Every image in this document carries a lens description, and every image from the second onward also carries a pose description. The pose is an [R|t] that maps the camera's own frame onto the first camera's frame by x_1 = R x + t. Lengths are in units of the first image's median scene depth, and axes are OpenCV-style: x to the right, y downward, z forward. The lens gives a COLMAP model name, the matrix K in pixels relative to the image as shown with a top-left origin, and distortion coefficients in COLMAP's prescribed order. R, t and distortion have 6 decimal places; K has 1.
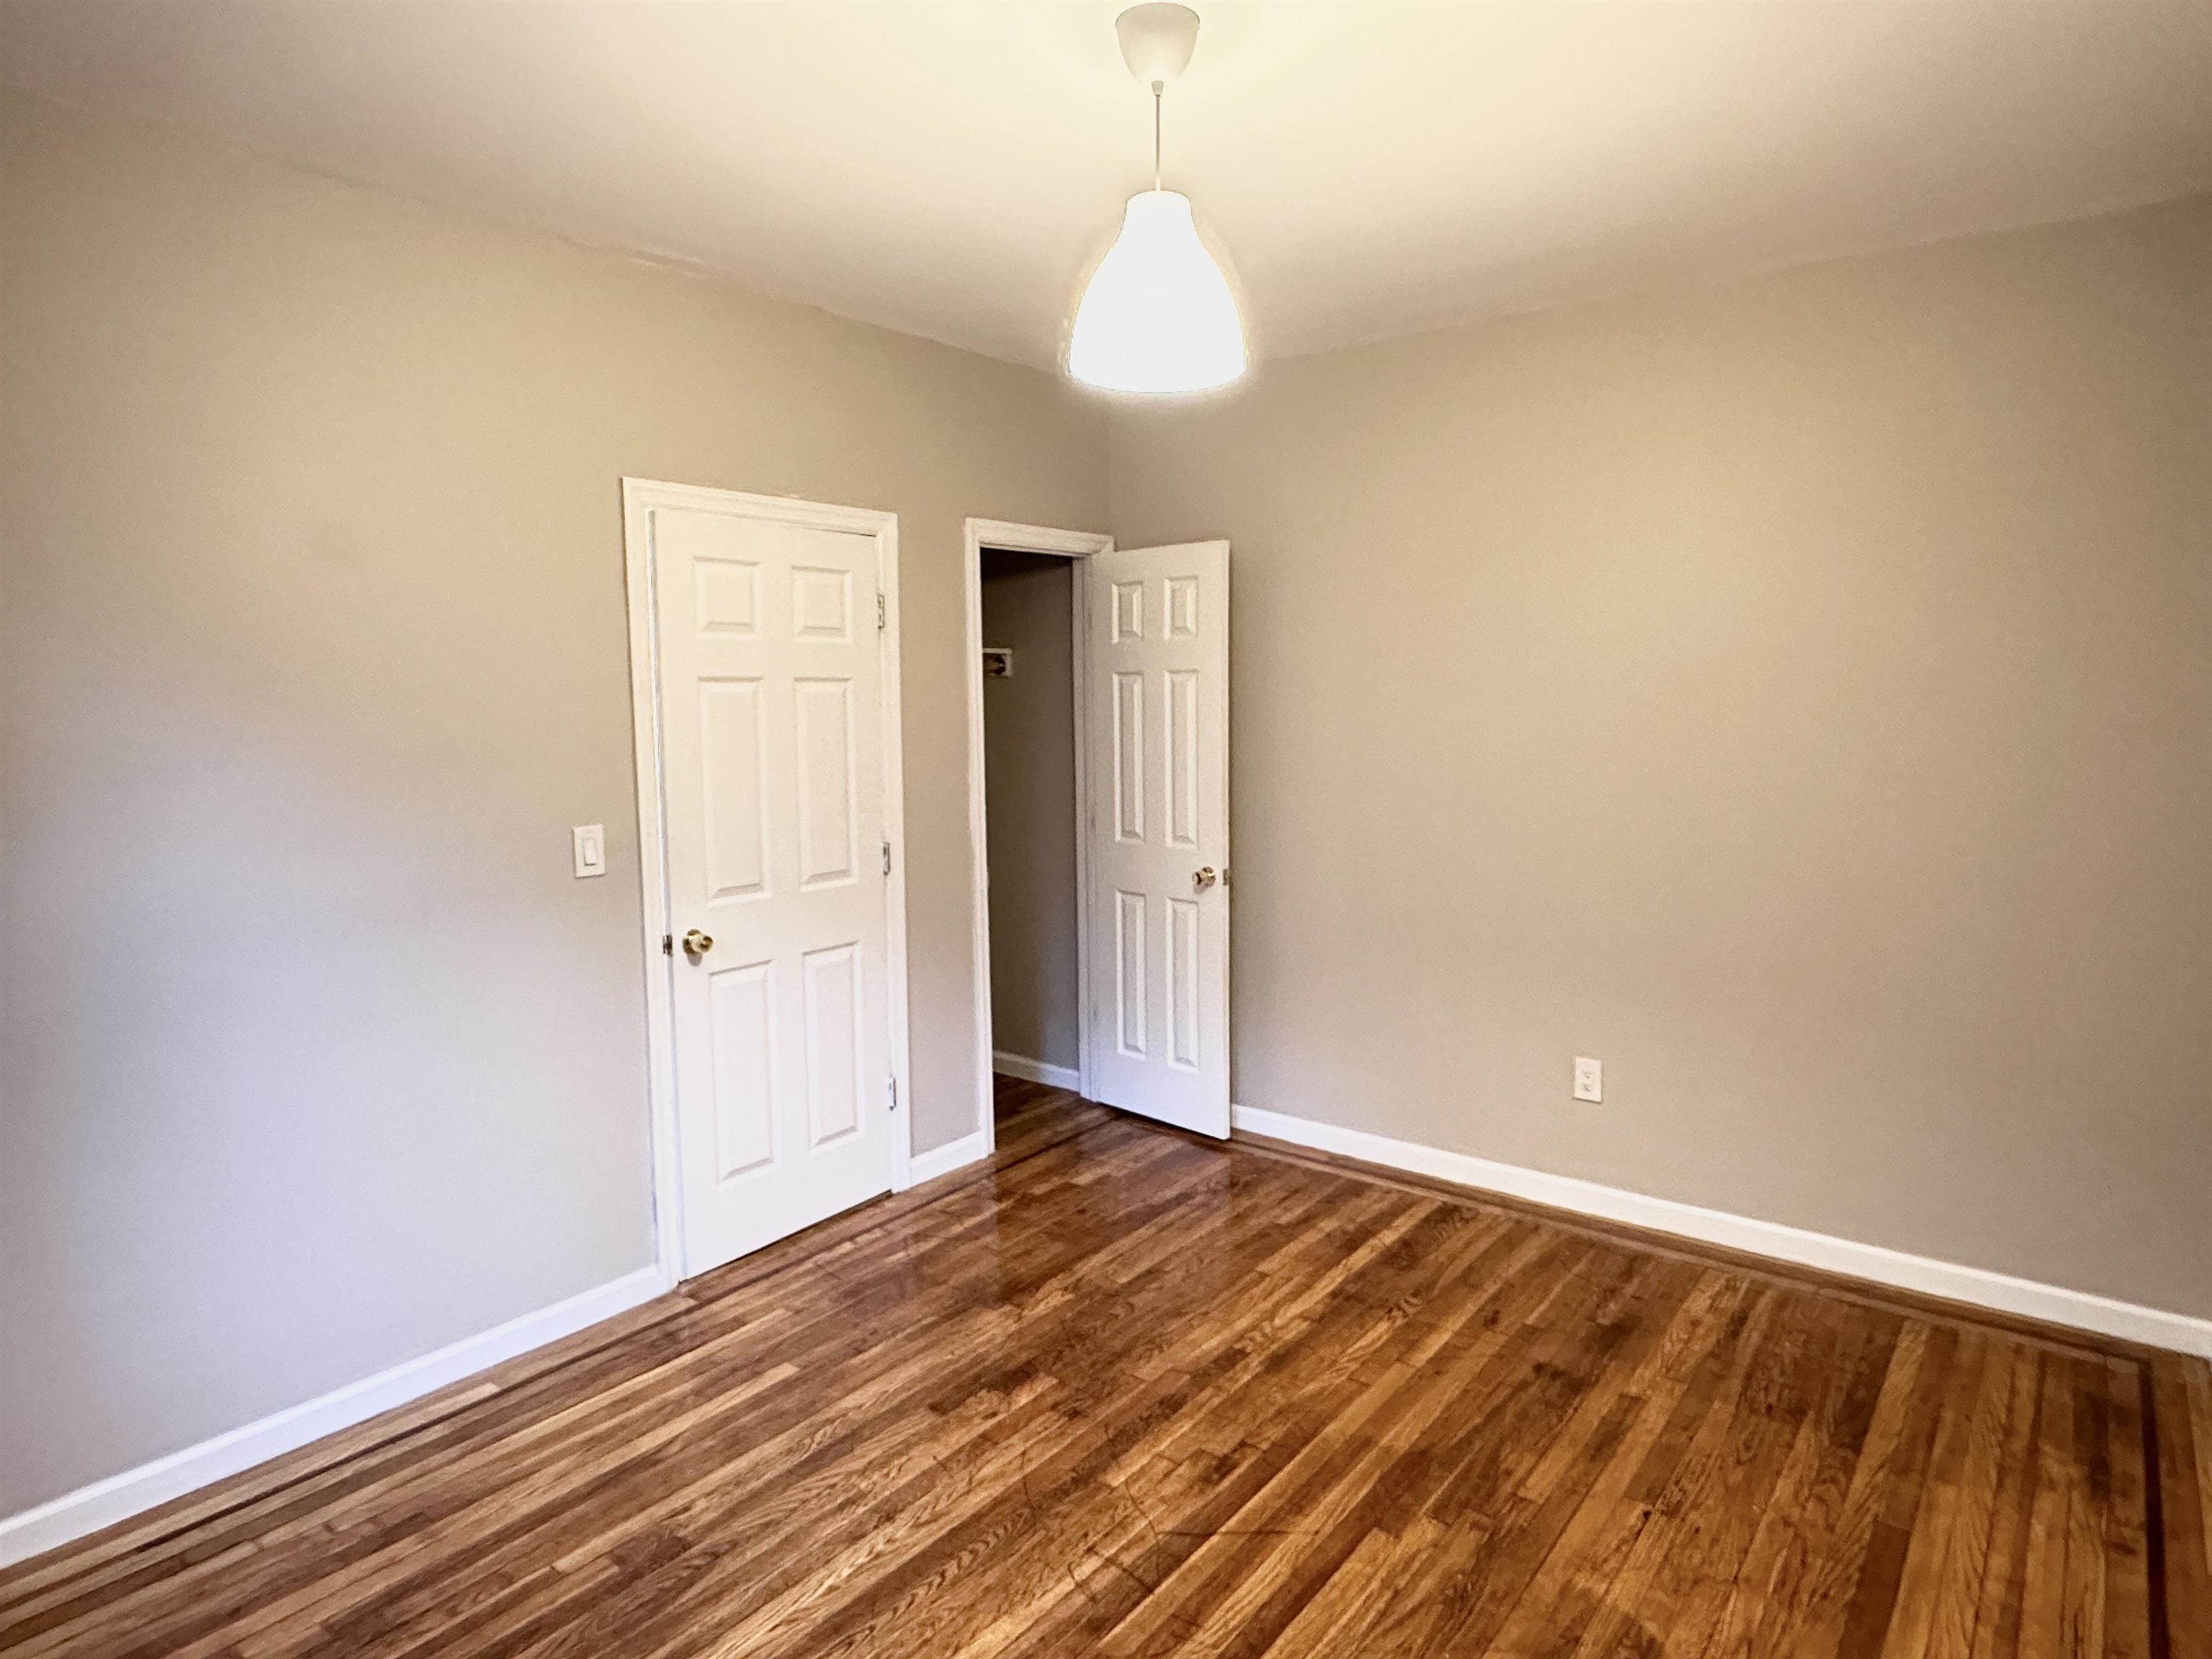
lens RADIAL K [[1272.5, 0, 1106.0], [0, 1272.5, 829.5], [0, 0, 1]] dist [-0.000575, -0.000015]
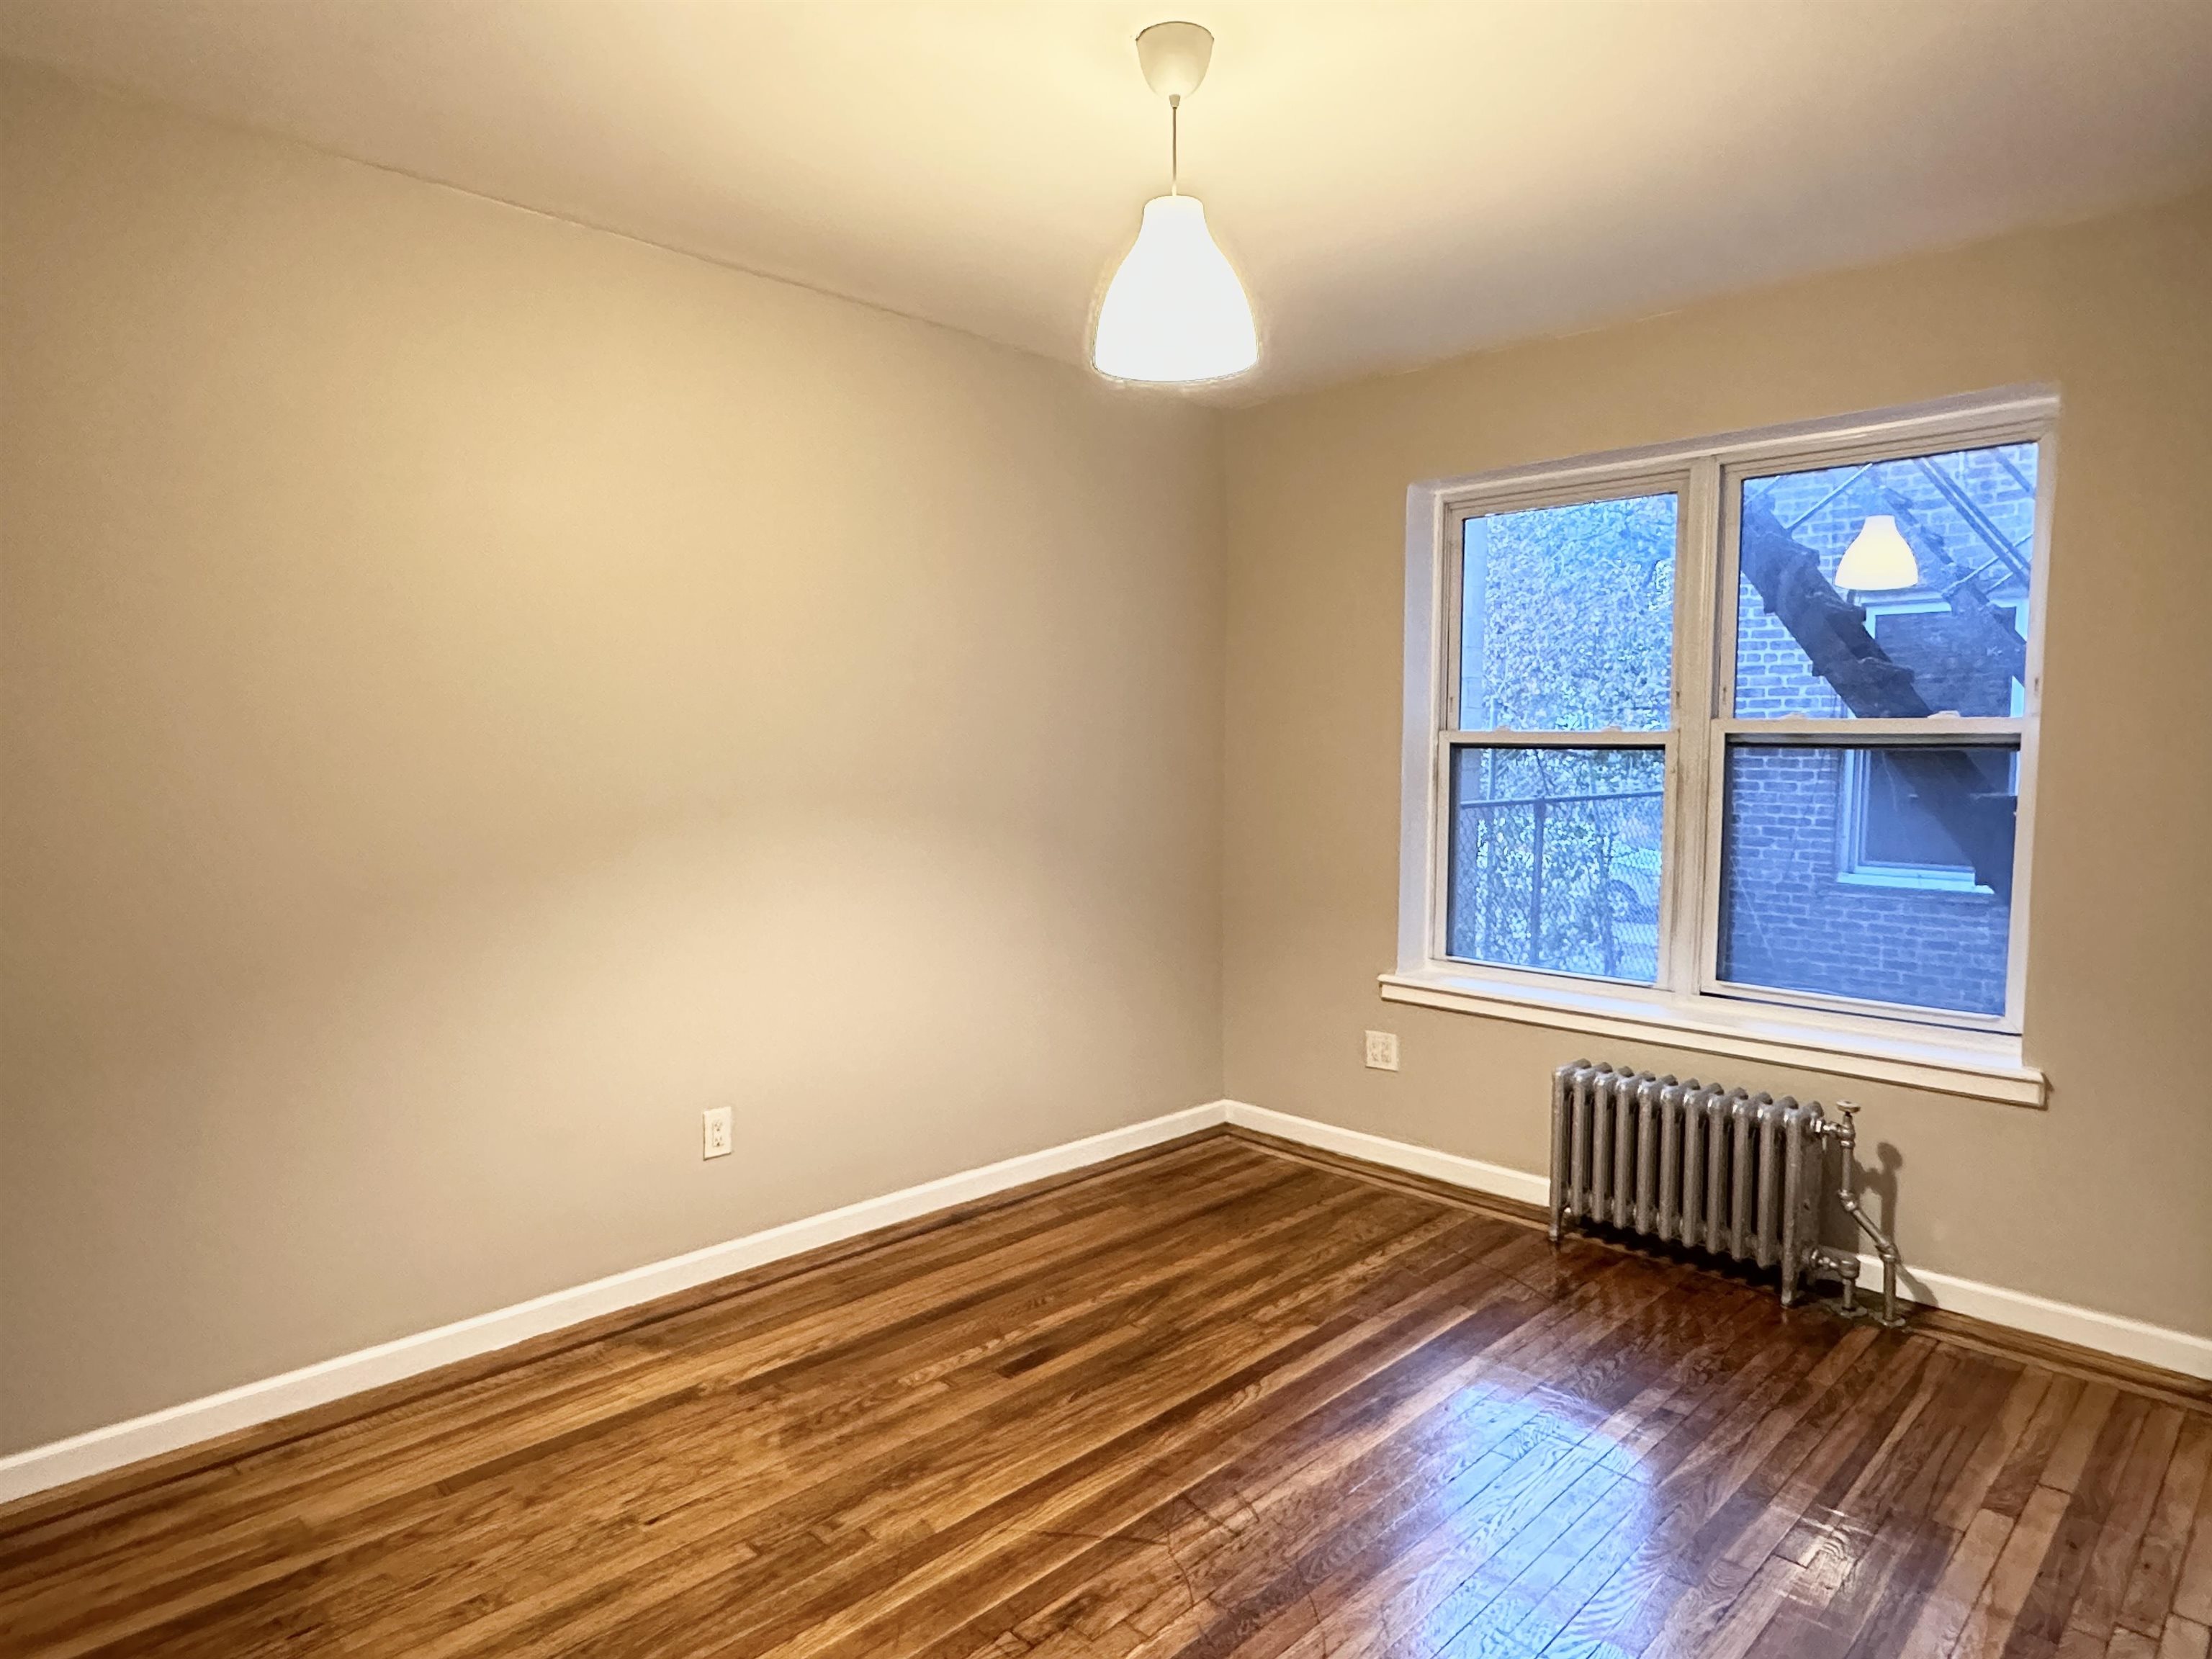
lens RADIAL K [[1272.5, 0, 1106.0], [0, 1272.5, 829.5], [0, 0, 1]] dist [-0.000575, -0.000015]
pose [[-0.992610, -0.003450, 0.121303, -0.028622], [0.017240, 0.985448, 0.169101, -0.136357], [-0.120121, 0.169943, -0.978105, 1.843718]]
